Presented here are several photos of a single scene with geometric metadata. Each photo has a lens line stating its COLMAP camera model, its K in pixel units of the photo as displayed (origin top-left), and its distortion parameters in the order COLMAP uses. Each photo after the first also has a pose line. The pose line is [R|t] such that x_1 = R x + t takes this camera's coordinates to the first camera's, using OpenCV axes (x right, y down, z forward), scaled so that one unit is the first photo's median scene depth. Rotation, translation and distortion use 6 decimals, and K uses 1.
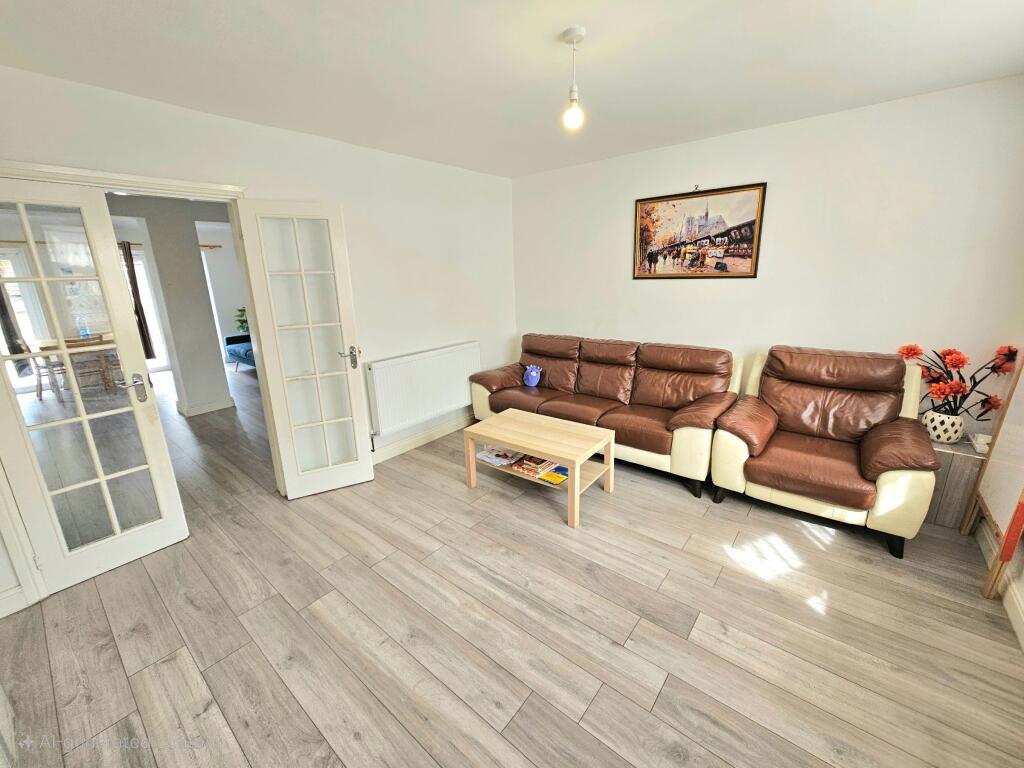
lens RADIAL K [[417.1, 0, 510.9], [0, 417.1, 382.1], [0, 0, 1]] dist [-0.001380, 0.000509]
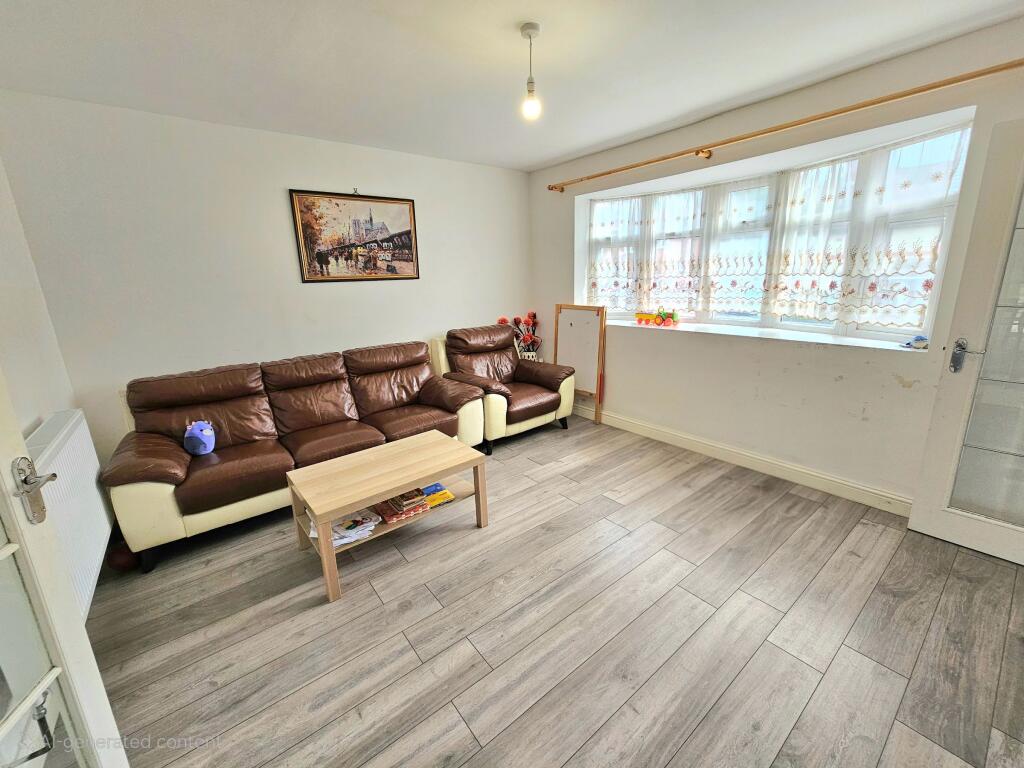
lens RADIAL K [[417.1, 0, 510.7], [0, 417.1, 381.2], [0, 0, 1]] dist [-0.001380, 0.000509]
pose [[0.216202, -0.217031, 0.951921, -0.554818], [0.279278, 0.947990, 0.152704, -0.080345], [-0.935554, 0.232835, 0.265569, 0.500806]]
